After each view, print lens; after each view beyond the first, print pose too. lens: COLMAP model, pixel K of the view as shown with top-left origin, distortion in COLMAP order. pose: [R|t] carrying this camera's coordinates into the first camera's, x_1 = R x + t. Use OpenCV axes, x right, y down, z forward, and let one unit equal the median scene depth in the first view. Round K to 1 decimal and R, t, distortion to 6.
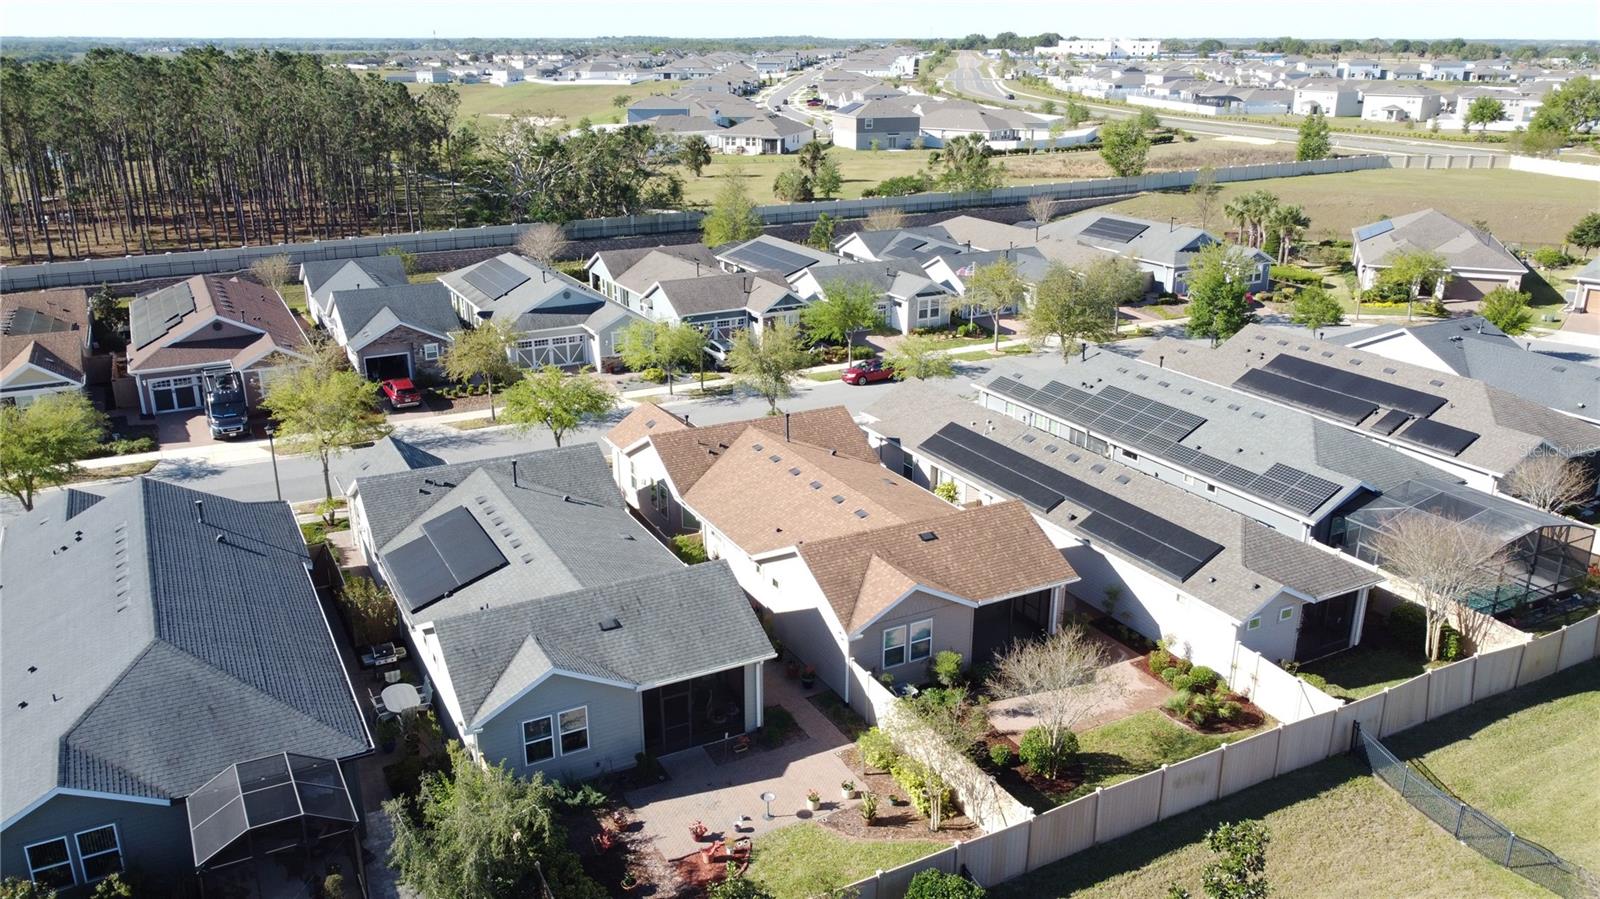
lens RADIAL K [[1204.6, 0, 800.7], [0, 1204.6, 457.9], [0, 0, 1]] dist [0.007033, -0.008809]
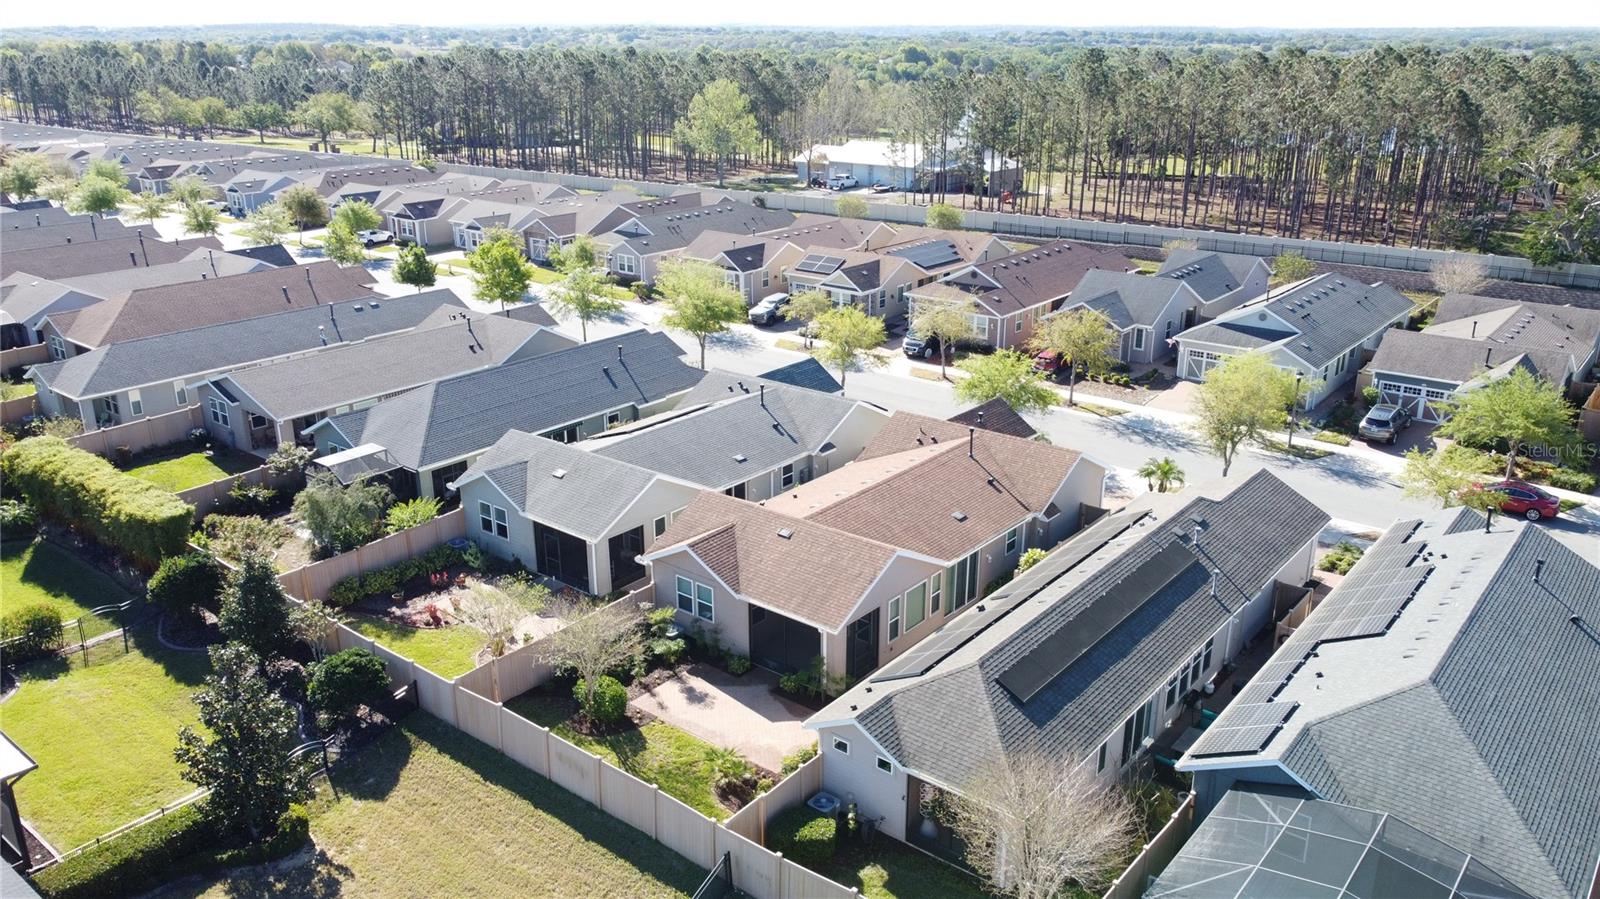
lens RADIAL K [[1204.6, 0, 800.7], [0, 1204.6, 457.9], [0, 0, 1]] dist [0.007033, -0.008809]
pose [[0.386810, 0.307751, -0.869291, 0.595866], [-0.300887, 0.933198, 0.196490, -0.123084], [0.871691, 0.185555, 0.453569, 0.306330]]
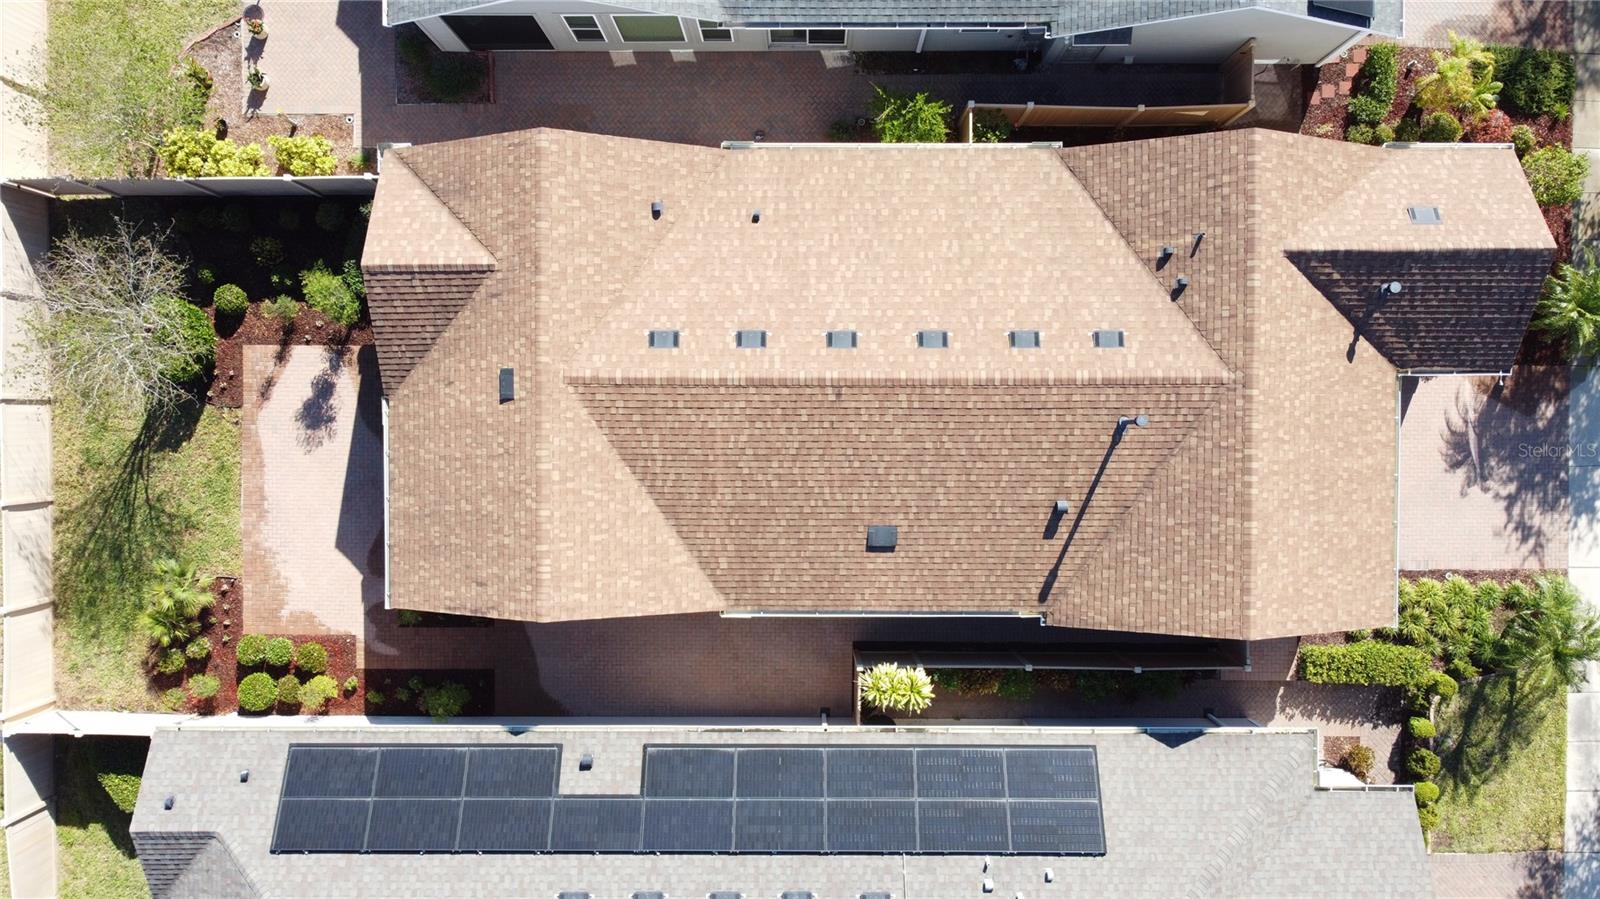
lens RADIAL K [[1204.6, 0, 800.7], [0, 1204.6, 457.9], [0, 0, 1]] dist [0.007033, -0.008809]
pose [[-0.474433, 0.880043, 0.020904, 0.035264], [-0.283939, -0.175463, 0.942651, -0.294637], [0.833242, 0.441289, 0.333124, 0.555879]]
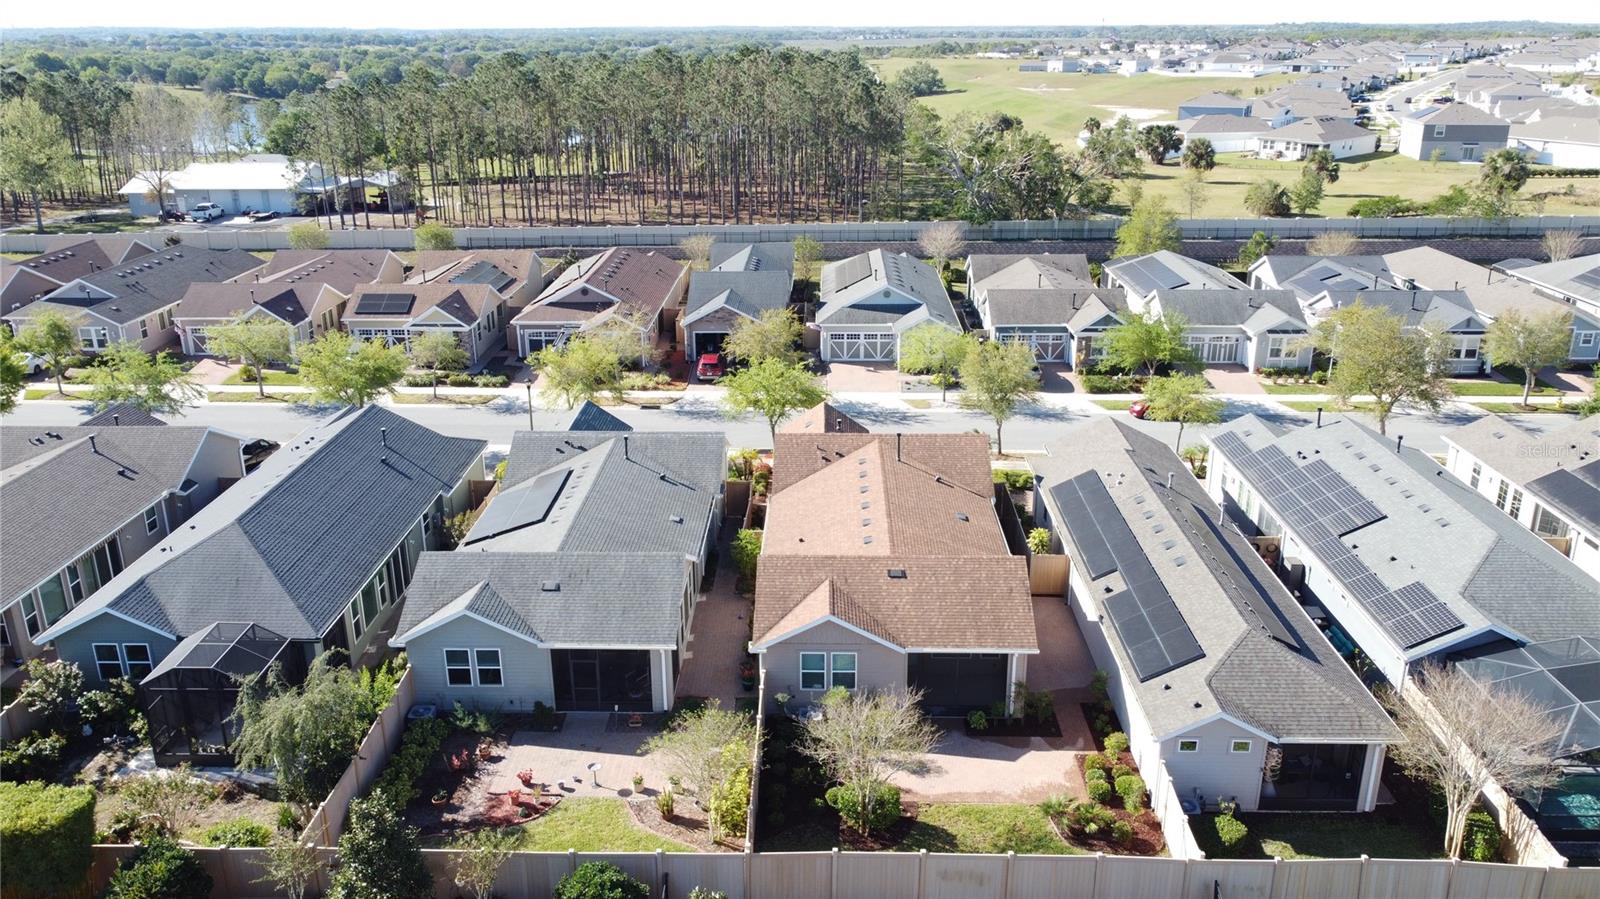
lens RADIAL K [[1204.6, 0, 800.7], [0, 1204.6, 457.9], [0, 0, 1]] dist [0.007033, -0.008809]
pose [[0.869748, 0.161251, -0.466408, 0.285801], [-0.156747, 0.986435, 0.048742, -0.038316], [0.467941, 0.030715, 0.883226, 0.048912]]
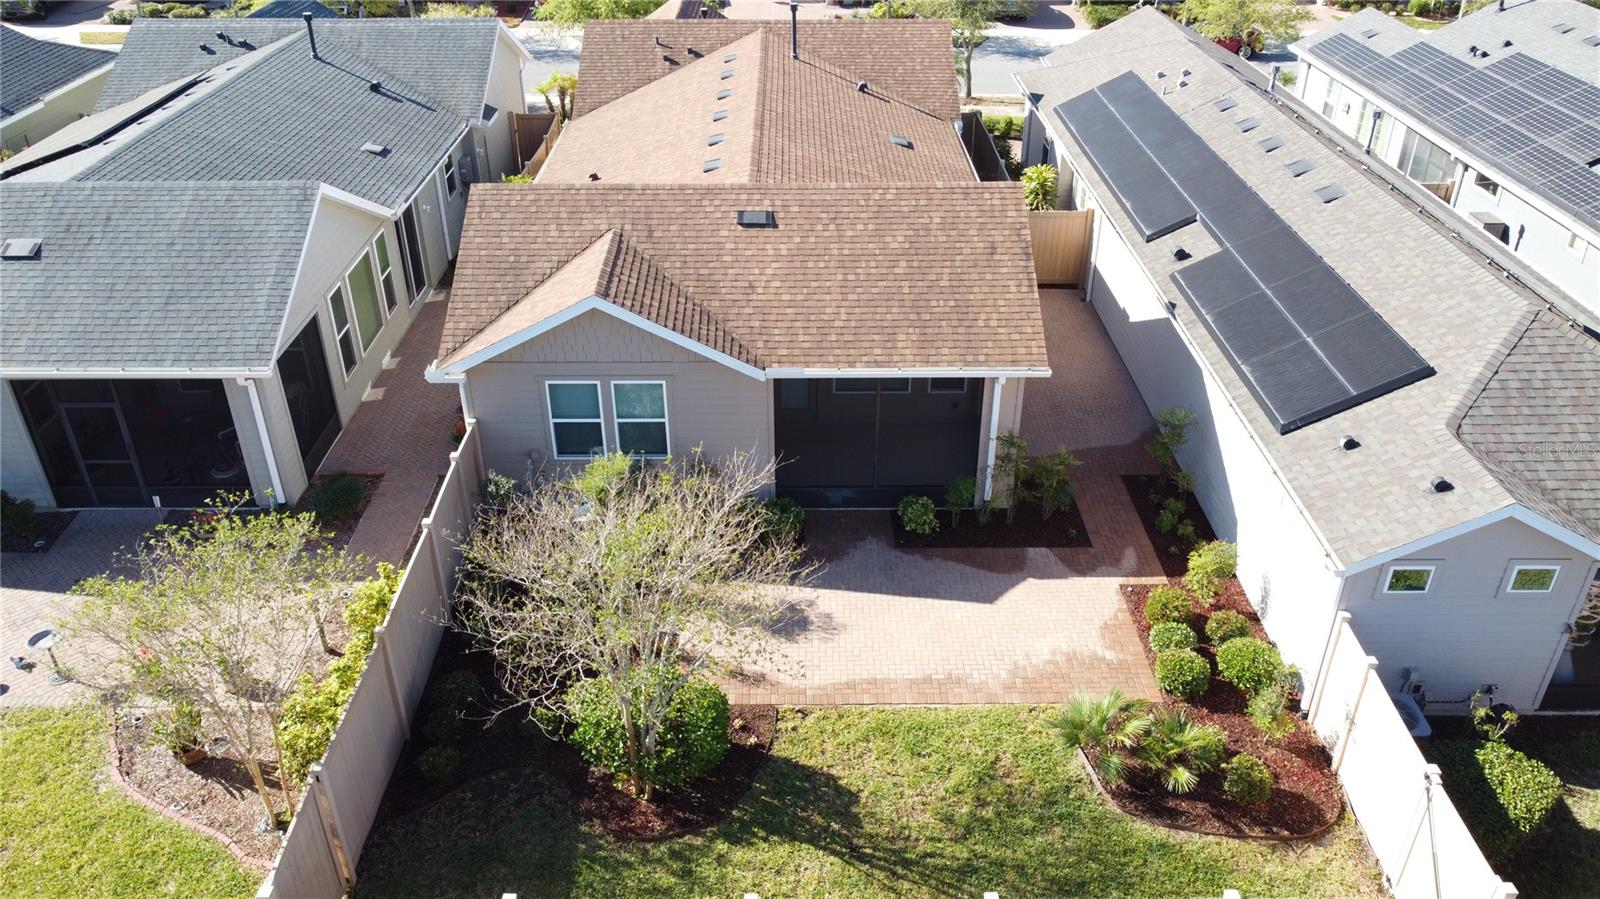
lens RADIAL K [[1204.6, 0, 800.7], [0, 1204.6, 457.9], [0, 0, 1]] dist [0.007033, -0.008809]
pose [[0.885655, 0.239053, -0.398081, 0.197113], [-0.151107, 0.959012, 0.239715, 0.022996], [0.439069, -0.152152, 0.885476, 0.336210]]
